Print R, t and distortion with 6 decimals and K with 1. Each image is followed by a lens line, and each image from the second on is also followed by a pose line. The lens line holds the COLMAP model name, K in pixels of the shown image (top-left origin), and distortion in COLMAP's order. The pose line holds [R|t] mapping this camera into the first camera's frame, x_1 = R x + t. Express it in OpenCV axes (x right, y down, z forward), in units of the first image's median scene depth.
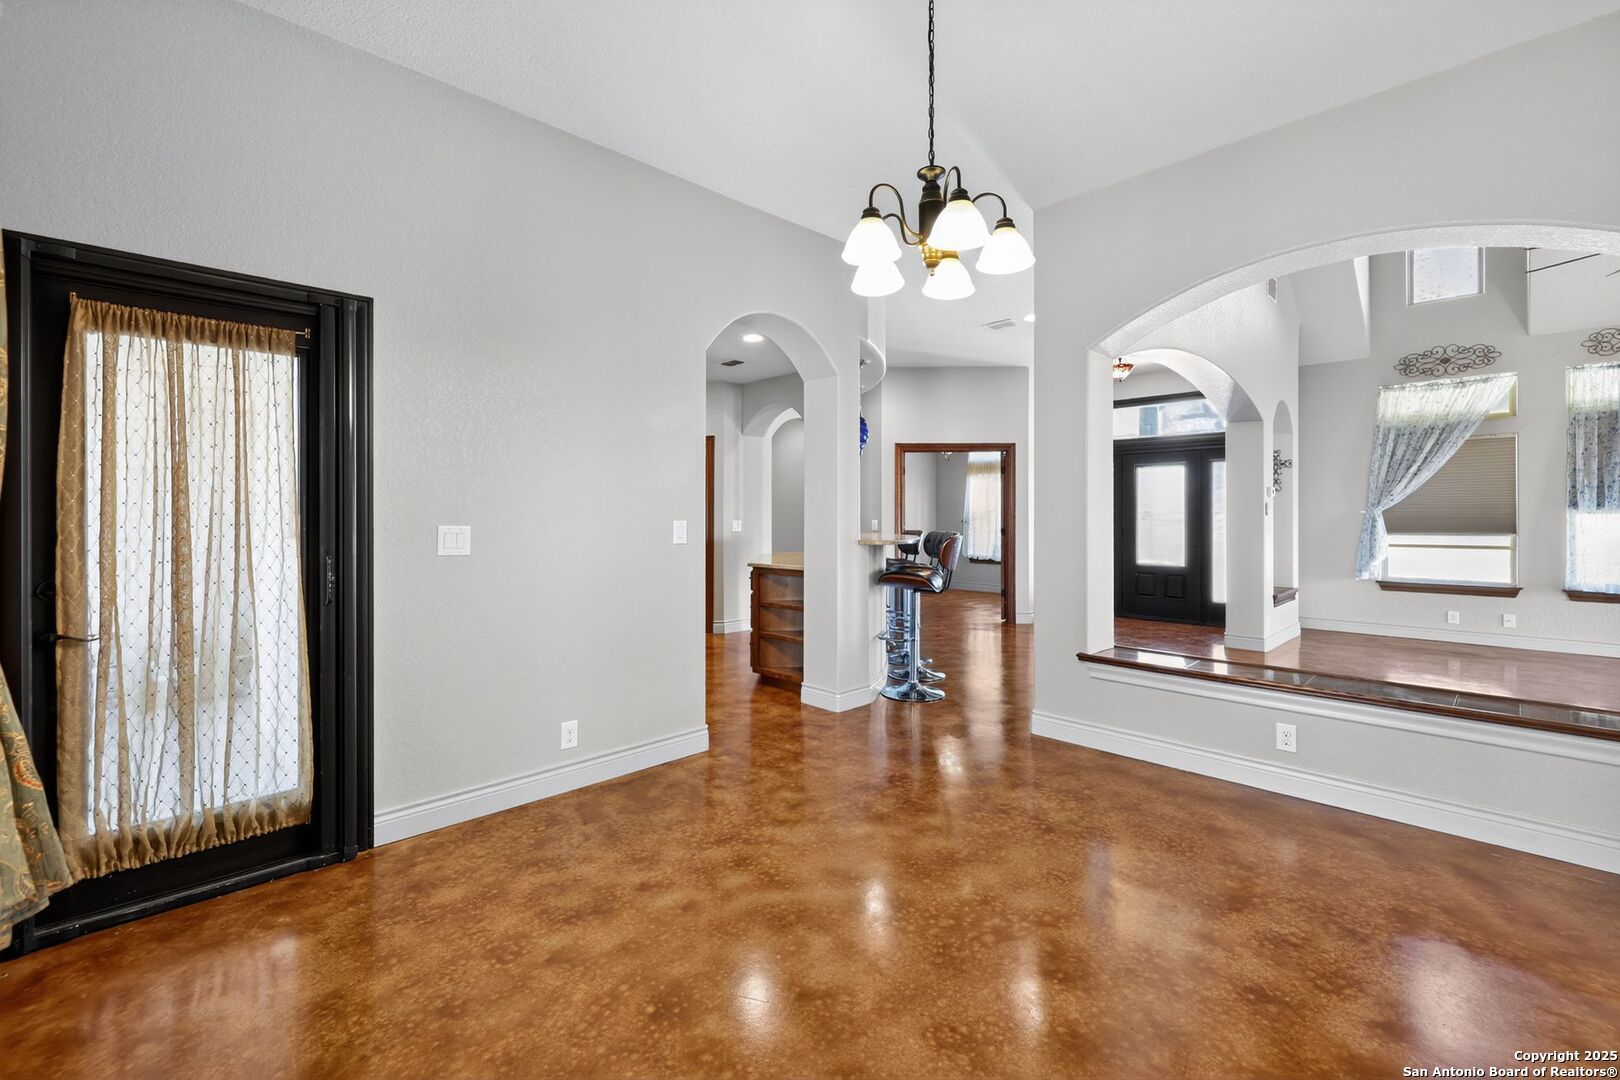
lens RADIAL K [[686.0, 0, 811.1], [0, 686.0, 513.0], [0, 0, 1]] dist [-0.002298, 0.000218]
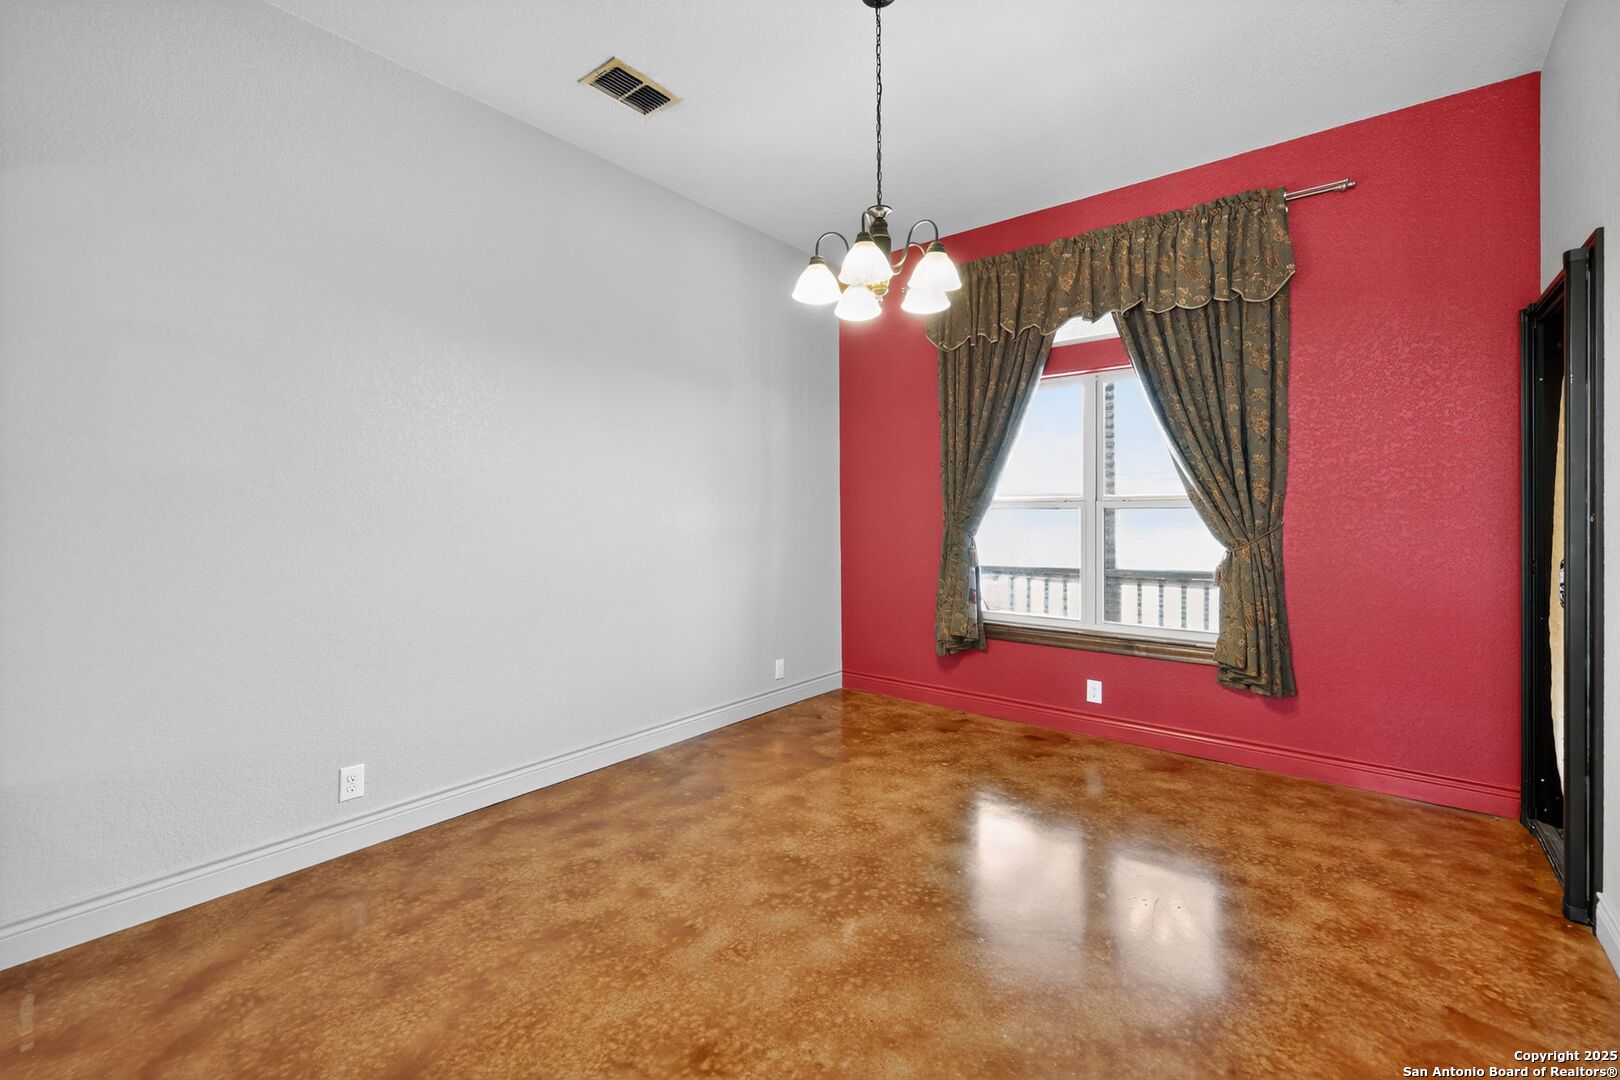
lens RADIAL K [[686.0, 0, 811.1], [0, 686.0, 513.0], [0, 0, 1]] dist [-0.002298, 0.000218]
pose [[-0.992826, 0.004799, -0.119471, 0.409032], [0.005516, 0.999969, -0.005675, 0.010369], [0.119440, -0.006293, -0.992821, 2.023101]]
